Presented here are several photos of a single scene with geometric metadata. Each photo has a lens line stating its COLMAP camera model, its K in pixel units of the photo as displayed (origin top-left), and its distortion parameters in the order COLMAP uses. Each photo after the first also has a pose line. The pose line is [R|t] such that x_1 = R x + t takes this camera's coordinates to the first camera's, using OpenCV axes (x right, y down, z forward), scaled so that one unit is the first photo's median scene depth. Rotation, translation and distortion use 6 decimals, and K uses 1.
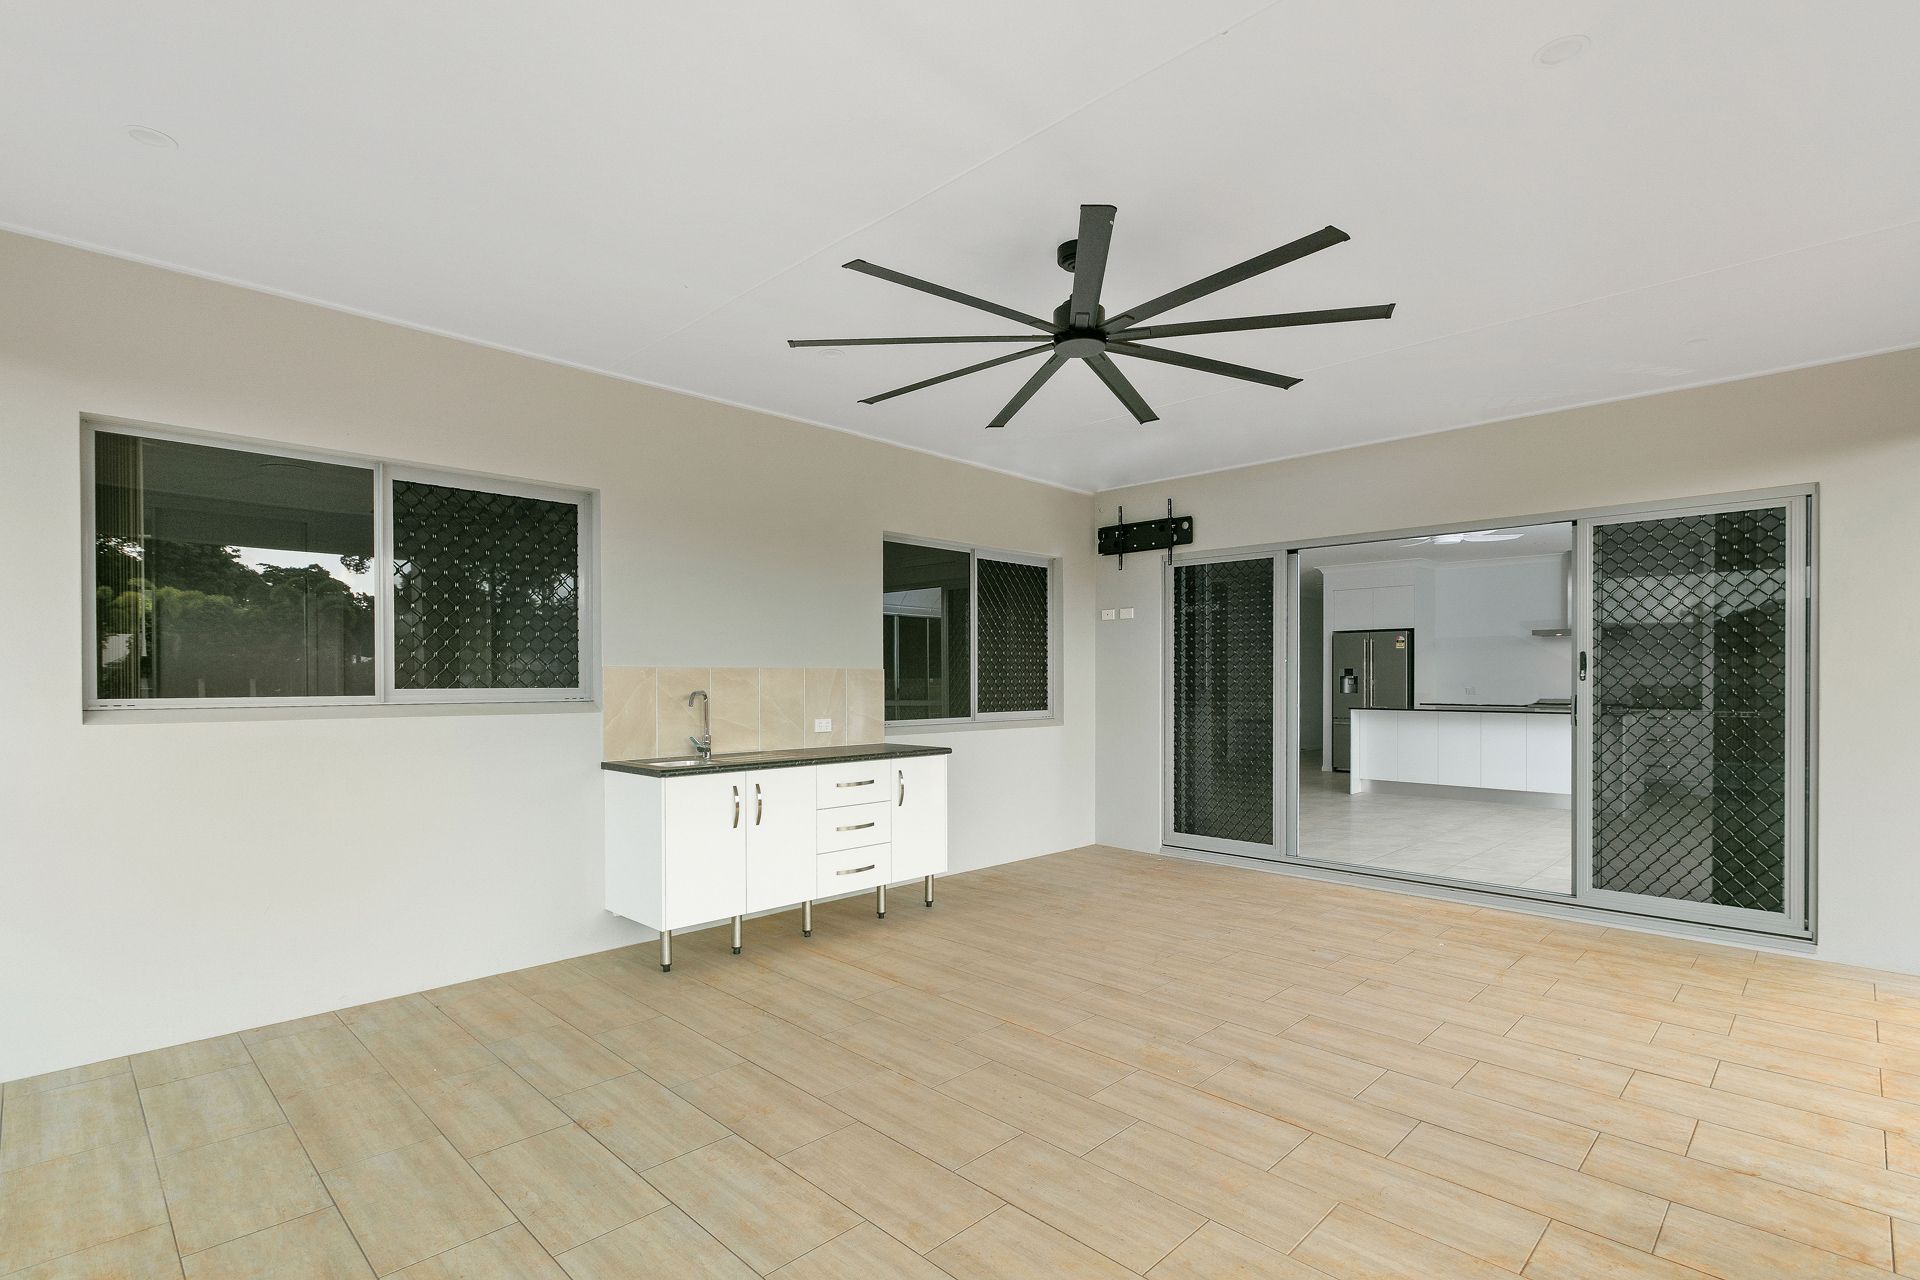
lens RADIAL K [[898.9, 0, 961.1], [0, 898.9, 689.2], [0, 0, 1]] dist [-0.047970, 0.000054]
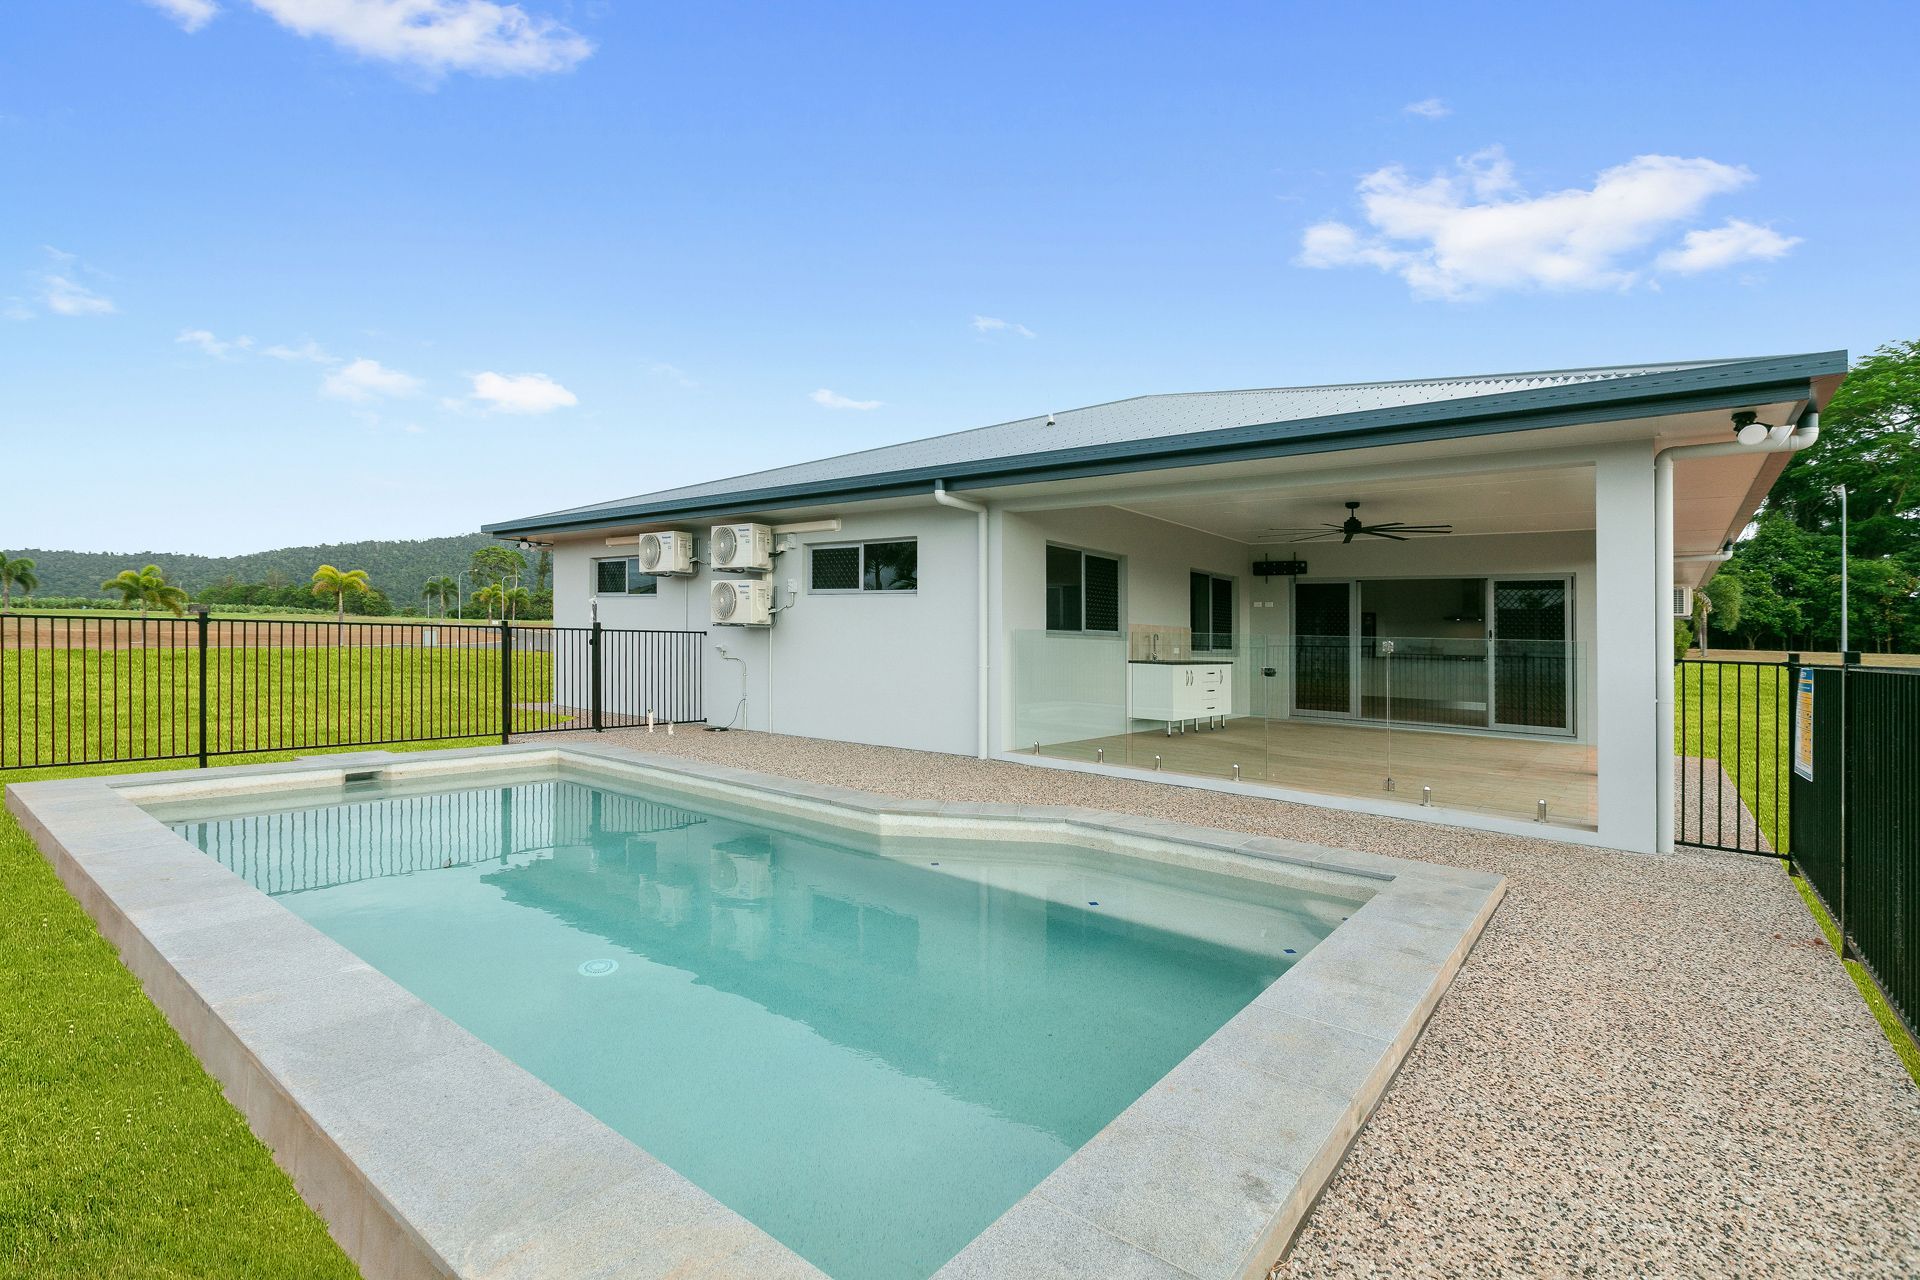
lens RADIAL K [[895.9, 0, 923.3], [0, 895.9, 626.4], [0, 0, 1]] dist [0.001799, -0.000073]
pose [[0.997512, 0.034308, 0.061587, -0.769288], [-0.032538, 0.999035, -0.029517, 0.054085], [-0.062540, 0.027440, 0.997665, -1.050311]]
